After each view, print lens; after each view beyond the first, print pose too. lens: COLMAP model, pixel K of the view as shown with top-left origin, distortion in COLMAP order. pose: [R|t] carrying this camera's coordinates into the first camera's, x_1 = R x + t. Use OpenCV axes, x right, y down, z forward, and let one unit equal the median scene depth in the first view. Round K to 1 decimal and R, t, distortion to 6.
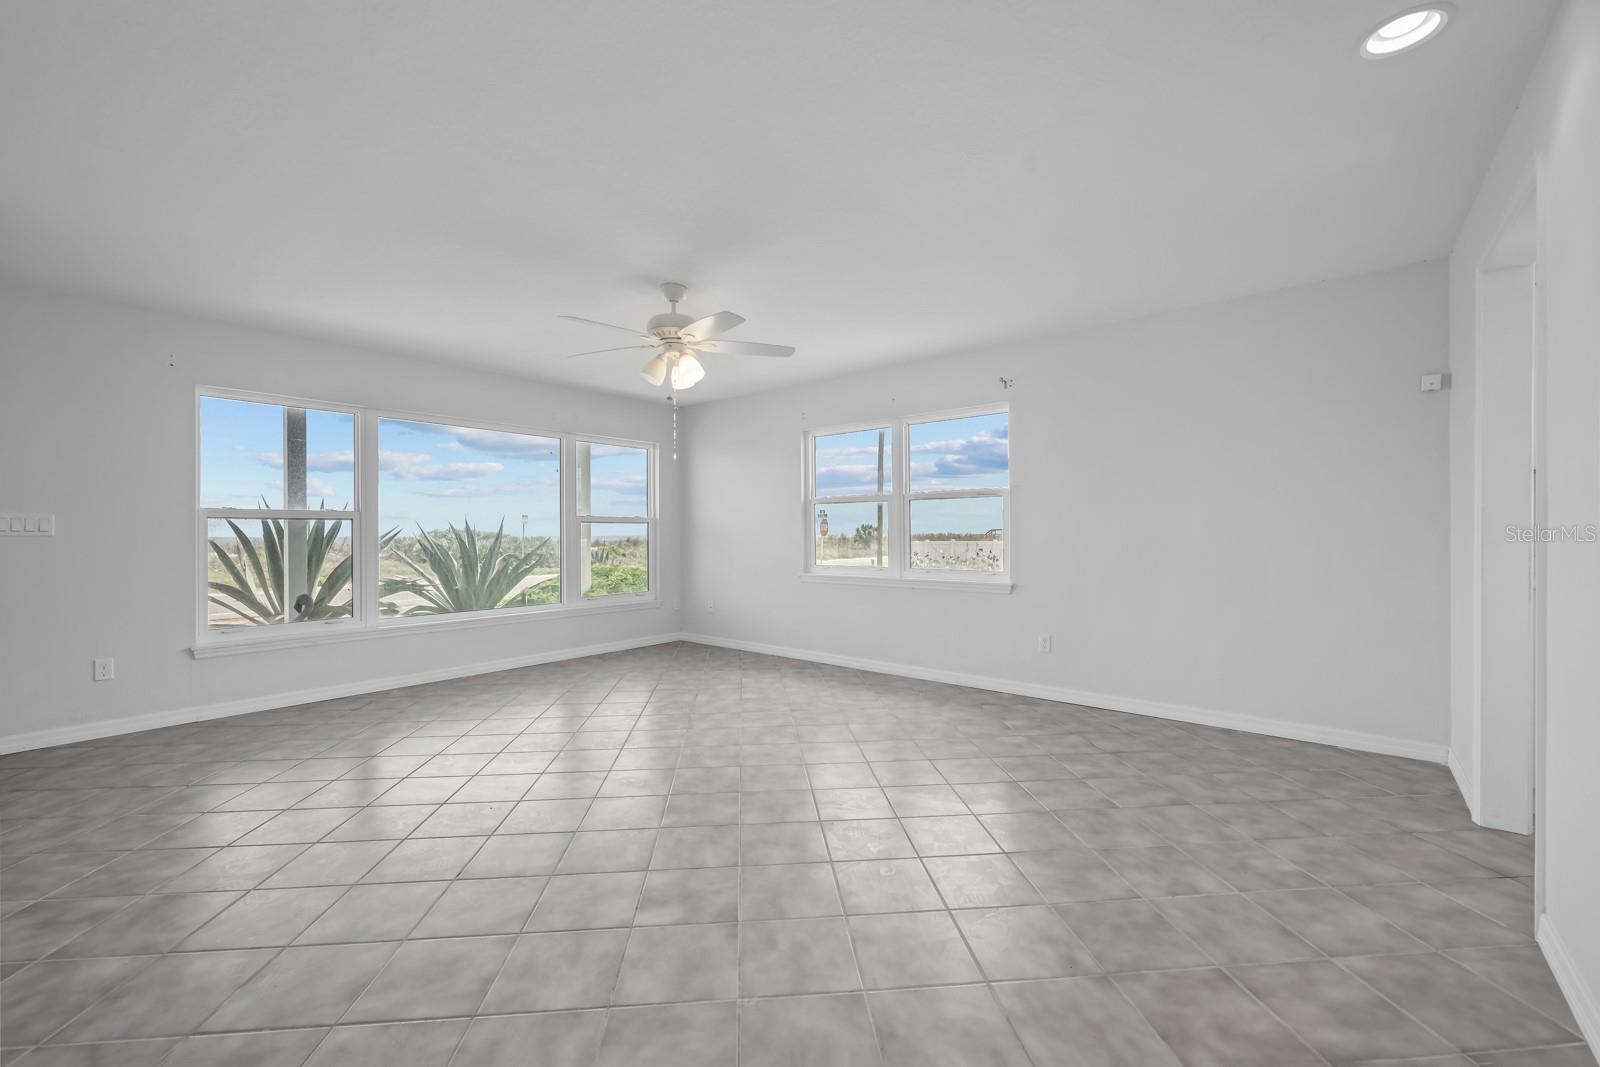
lens RADIAL K [[641.9, 0, 792.1], [0, 641.9, 539.4], [0, 0, 1]] dist [-0.005850, 0.001467]
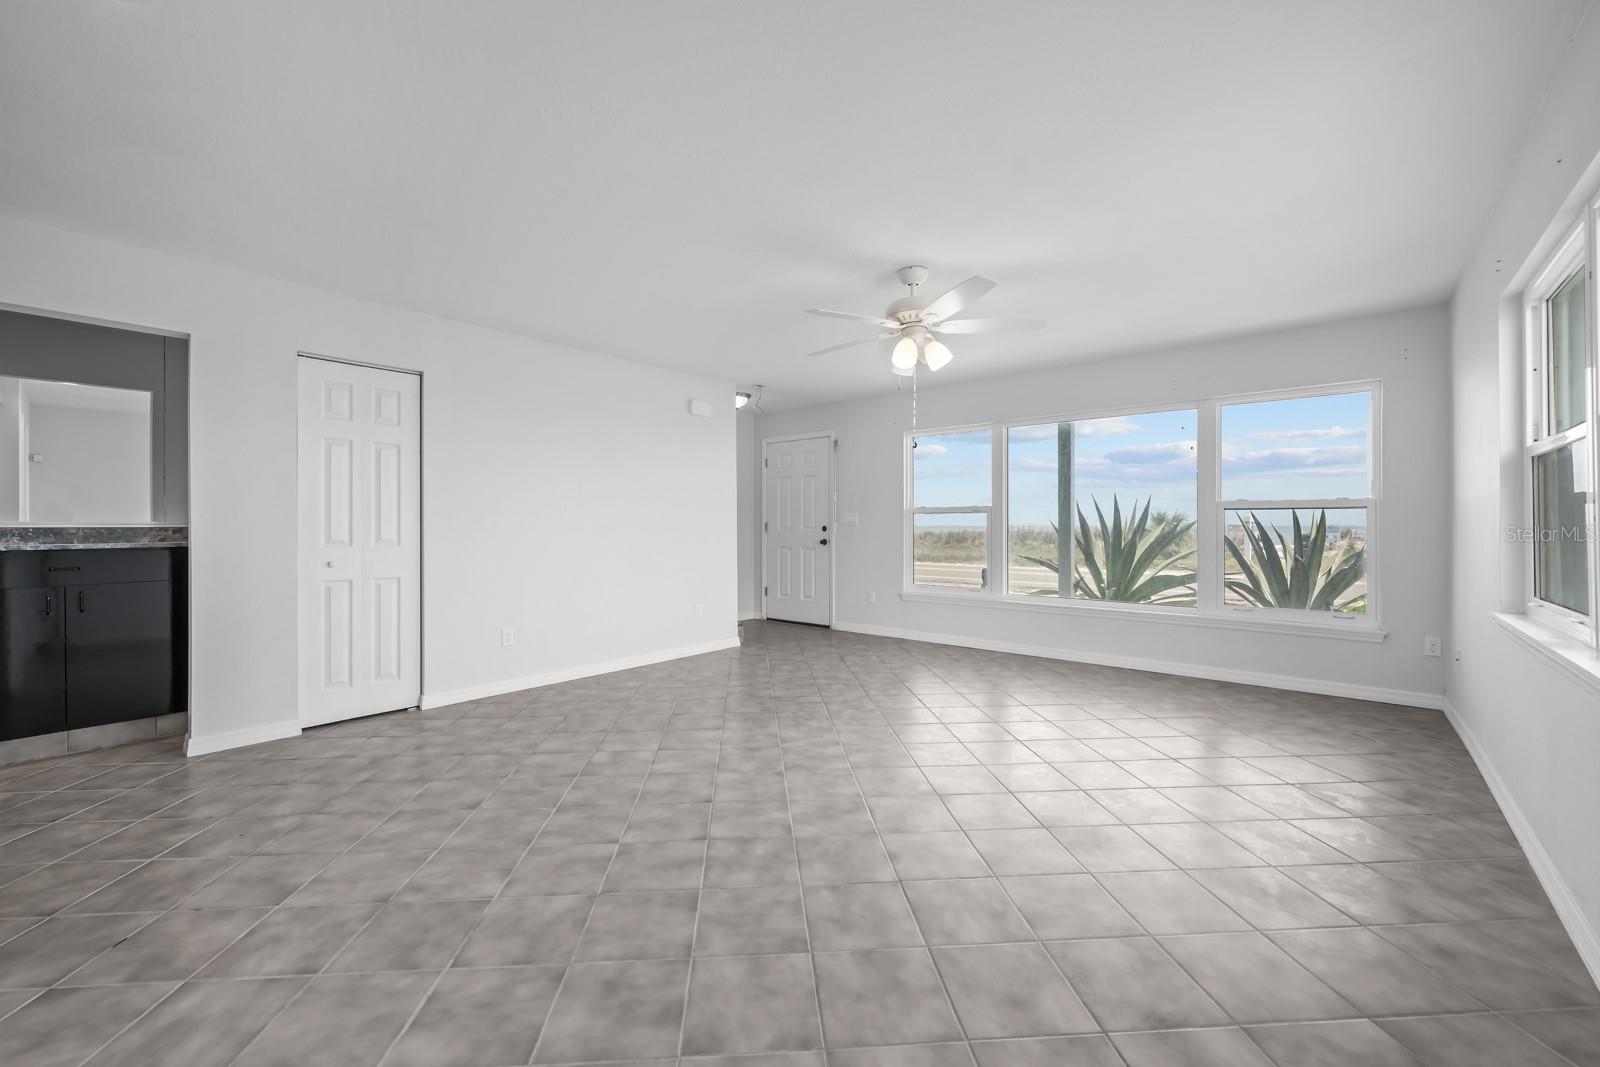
lens RADIAL K [[641.9, 0, 800.3], [0, 641.9, 516.8], [0, 0, 1]] dist [-0.005850, 0.001467]
pose [[-0.008664, -0.007187, -0.999937, 0.687800], [-0.011068, 0.999914, -0.007091, -0.010580], [0.999901, 0.011006, -0.008743, 0.728644]]
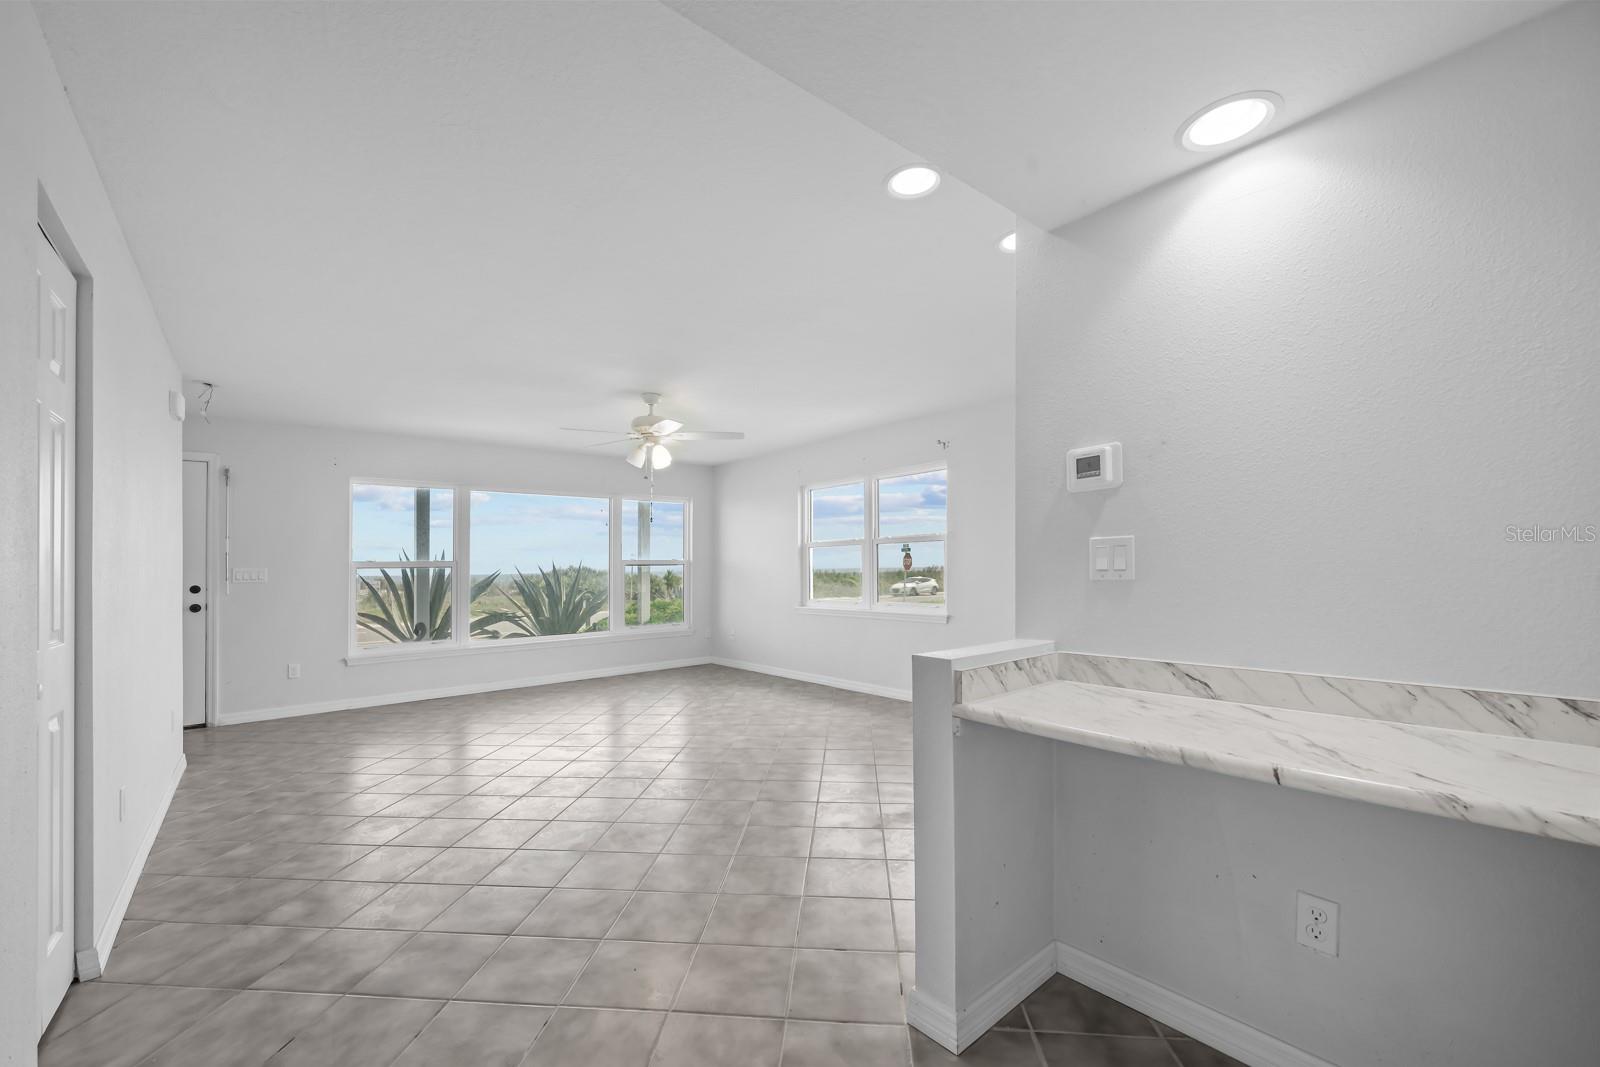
lens RADIAL K [[641.9, 0, 781.6], [0, 641.9, 556.2], [0, 0, 1]] dist [-0.005850, 0.001467]
pose [[0.982585, -0.015835, -0.185137, 0.299906], [0.010960, 0.999567, -0.027324, -0.011065], [0.185490, 0.024819, 0.982333, -0.245242]]
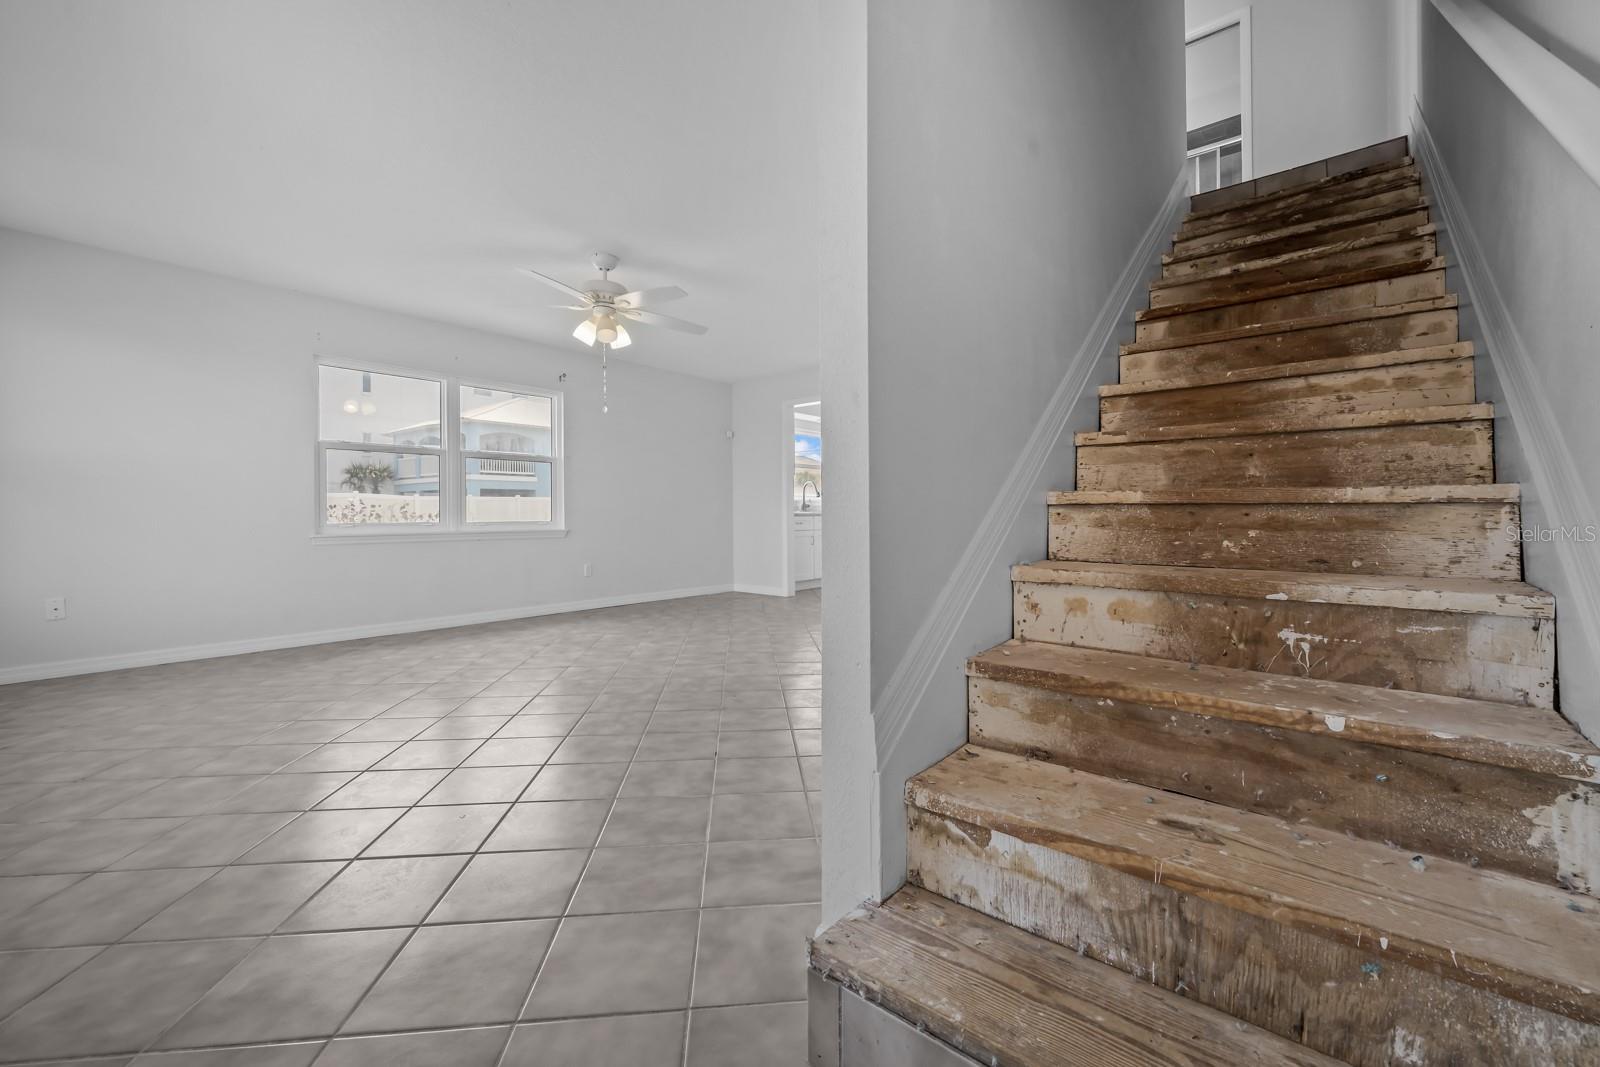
lens RADIAL K [[641.9, 0, 812.6], [0, 641.9, 511.2], [0, 0, 1]] dist [-0.005850, 0.001467]
pose [[-0.028333, 0.002163, 0.999596, -1.139132], [0.009540, 0.999953, -0.001894, 0.046884], [-0.999553, 0.009483, -0.028352, 0.586856]]
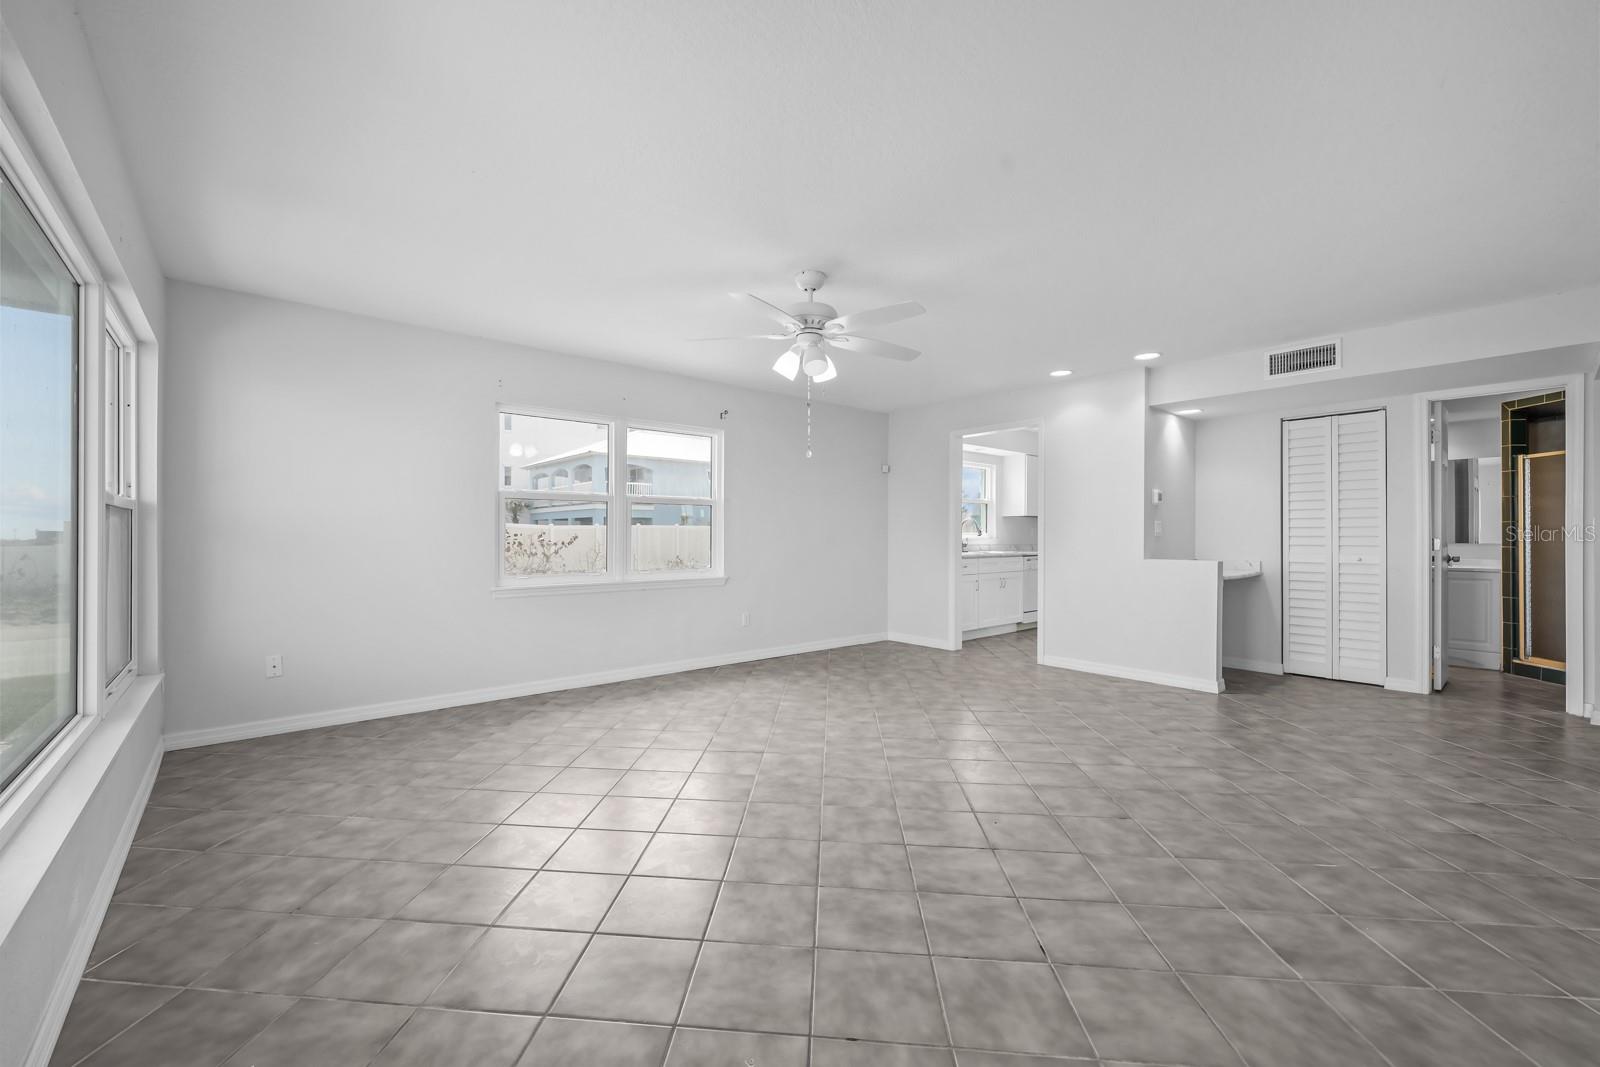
lens RADIAL K [[641.9, 0, 781.7], [0, 641.9, 530.8], [0, 0, 1]] dist [-0.005850, 0.001467]
pose [[0.171641, 0.010079, 0.985108, -0.979273], [0.007989, 0.999901, -0.011622, -0.003989], [-0.985127, 0.009865, 0.171543, 0.764688]]
